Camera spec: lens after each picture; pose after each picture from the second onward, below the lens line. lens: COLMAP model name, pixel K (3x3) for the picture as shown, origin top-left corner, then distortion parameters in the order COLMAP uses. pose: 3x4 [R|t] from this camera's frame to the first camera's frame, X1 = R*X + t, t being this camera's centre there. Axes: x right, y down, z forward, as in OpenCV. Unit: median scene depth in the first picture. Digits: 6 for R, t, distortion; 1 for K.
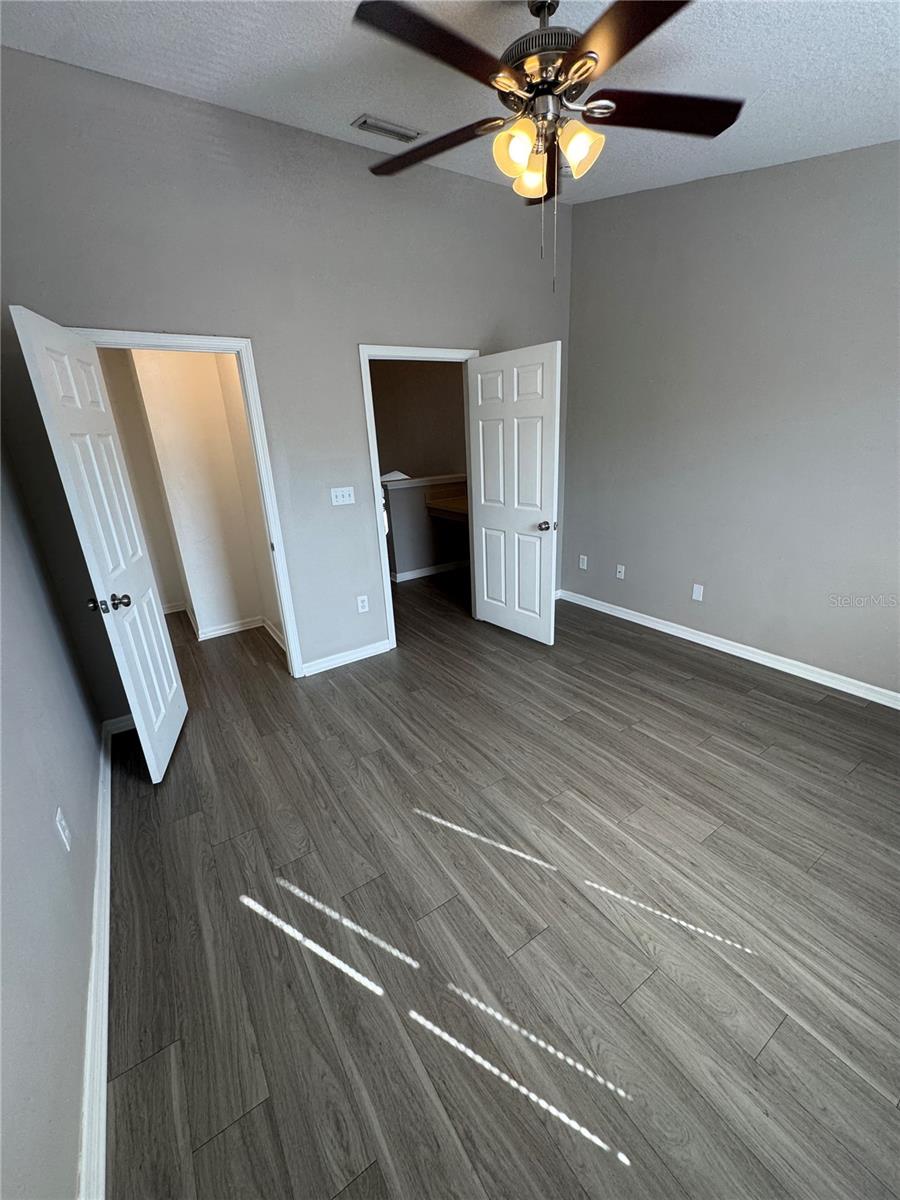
lens RADIAL K [[482.3, 0, 451.9], [0, 482.3, 600.0], [0, 0, 1]] dist [-0.003776, 0.000420]
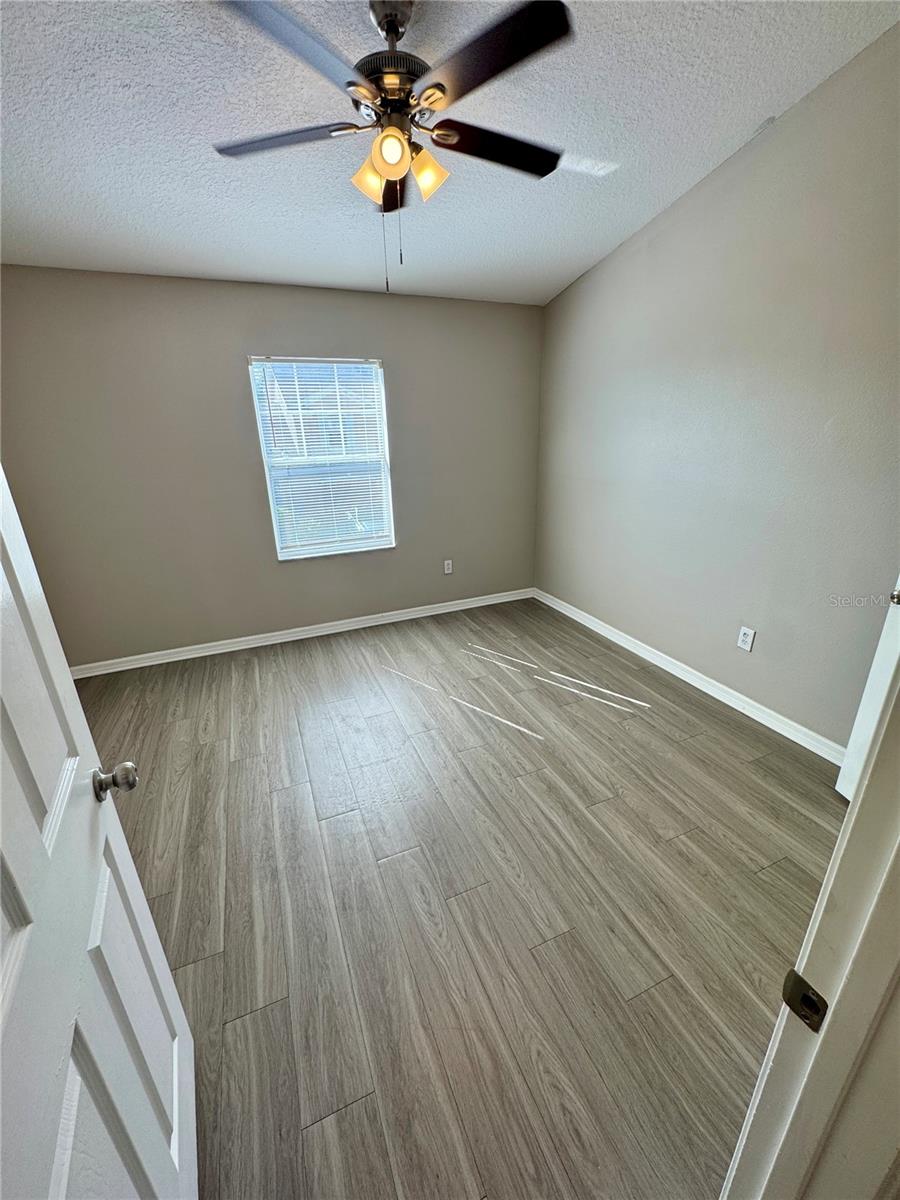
lens RADIAL K [[482.3, 0, 451.9], [0, 482.3, 600.0], [0, 0, 1]] dist [-0.003776, 0.000420]
pose [[-0.980112, 0.006835, 0.198329, -0.098481], [0.130481, 0.775190, 0.618106, -0.605861], [-0.149518, 0.631691, -0.760665, 1.763197]]
